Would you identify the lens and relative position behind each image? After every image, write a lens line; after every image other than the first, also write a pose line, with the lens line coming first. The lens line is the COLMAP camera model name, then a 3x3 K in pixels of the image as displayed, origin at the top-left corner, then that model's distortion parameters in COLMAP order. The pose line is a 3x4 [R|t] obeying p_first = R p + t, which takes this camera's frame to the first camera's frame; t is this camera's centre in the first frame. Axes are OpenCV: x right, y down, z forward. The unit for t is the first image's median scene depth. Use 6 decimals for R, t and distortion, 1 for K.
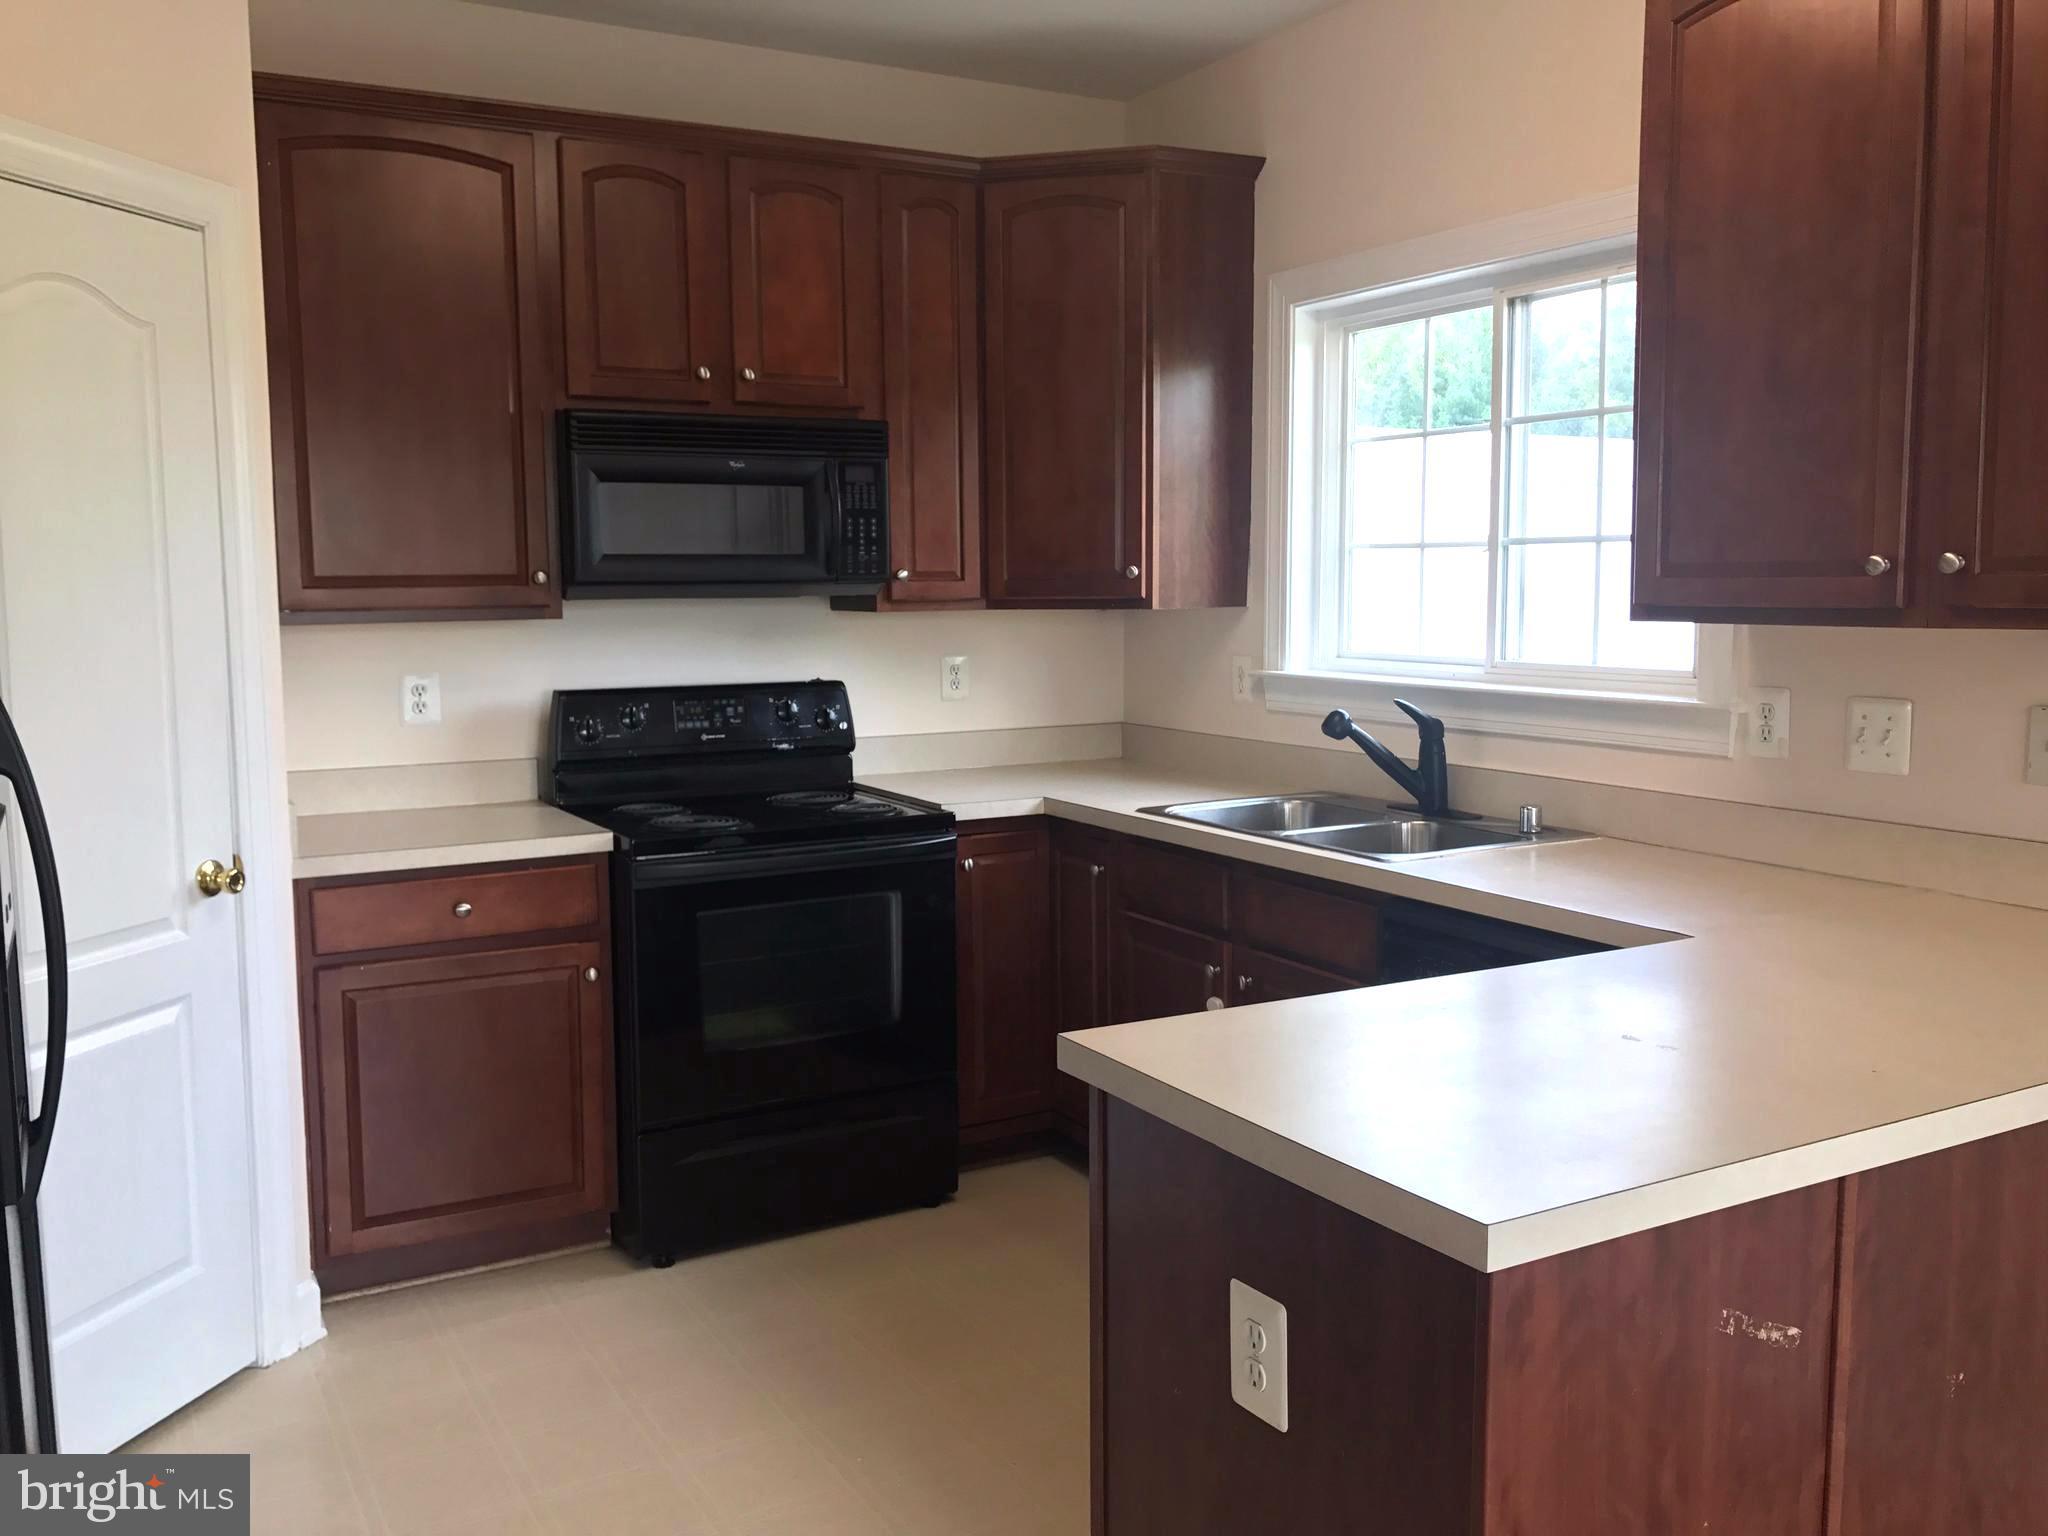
lens RADIAL K [[1639.3, 0, 984.3], [0, 1639.3, 832.3], [0, 0, 1]] dist [-0.004292, -0.006666]
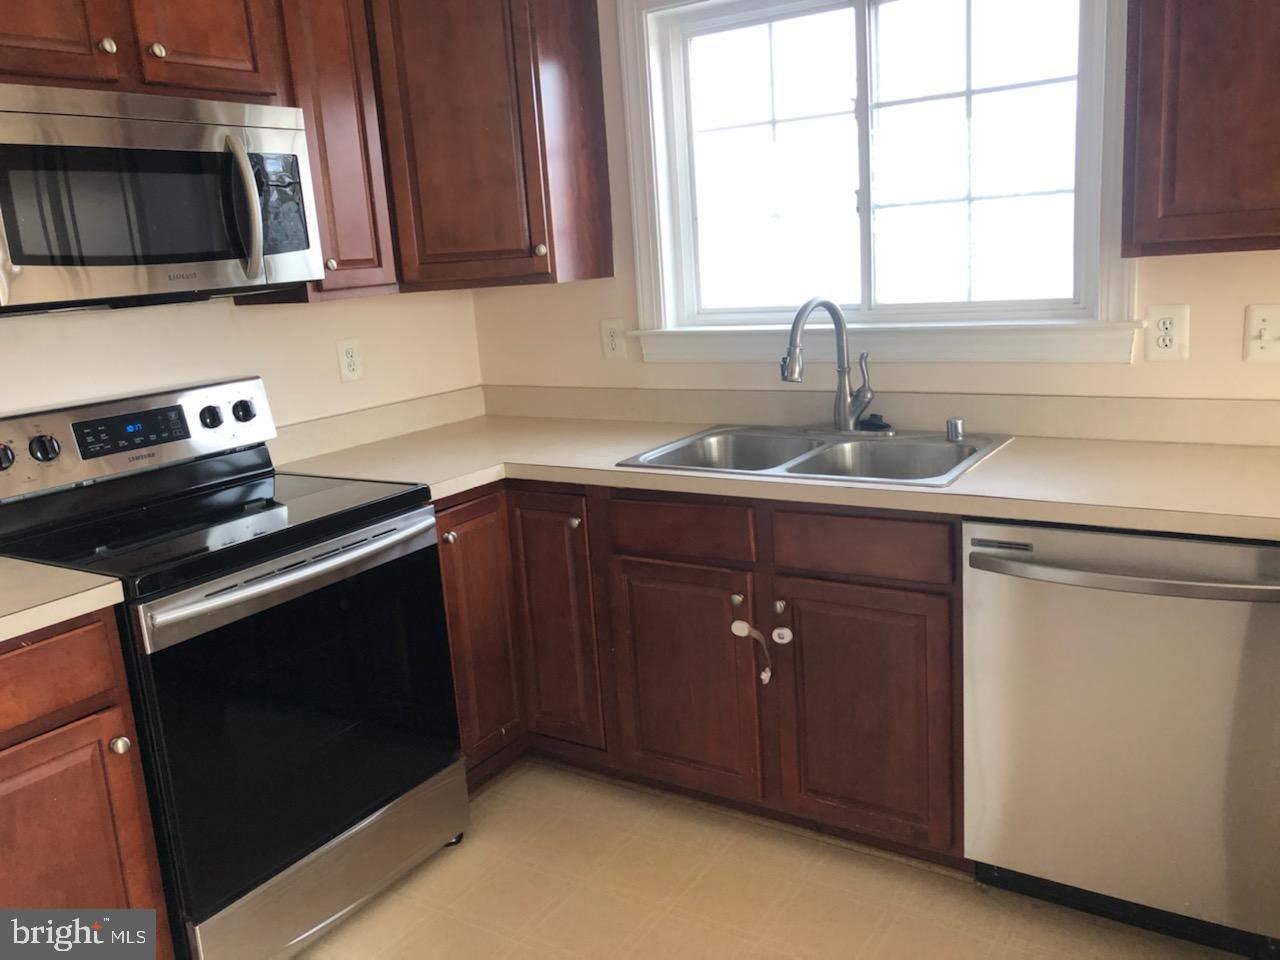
lens RADIAL K [[1056.7, 0, 640.0], [0, 1056.7, 480.0], [0, 0, 1]] dist [0.002984, 0.007261]
pose [[0.876359, -0.148888, 0.458070, -0.208065], [0.128771, 0.988831, 0.075046, -0.050746], [-0.464127, -0.006781, 0.885743, 0.339173]]
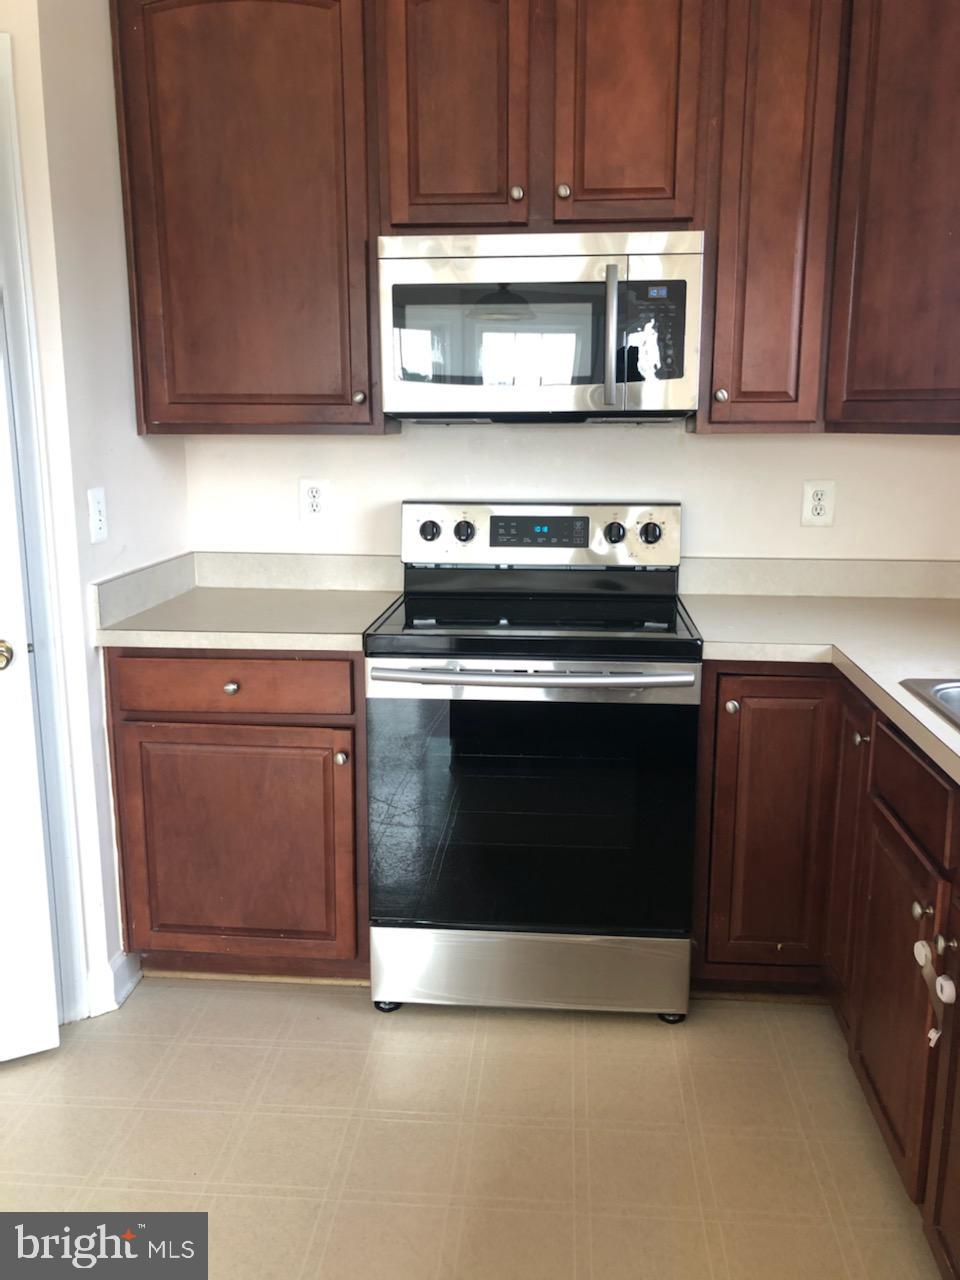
lens RADIAL K [[1024.5, 0, 482.3], [0, 1024.5, 652.9], [0, 0, 1]] dist [-0.004292, -0.006666]
pose [[0.833991, 0.131940, -0.535771, 0.179807], [-0.092041, 0.990652, 0.100687, -0.055895], [0.544048, -0.034660, 0.838338, 0.423408]]
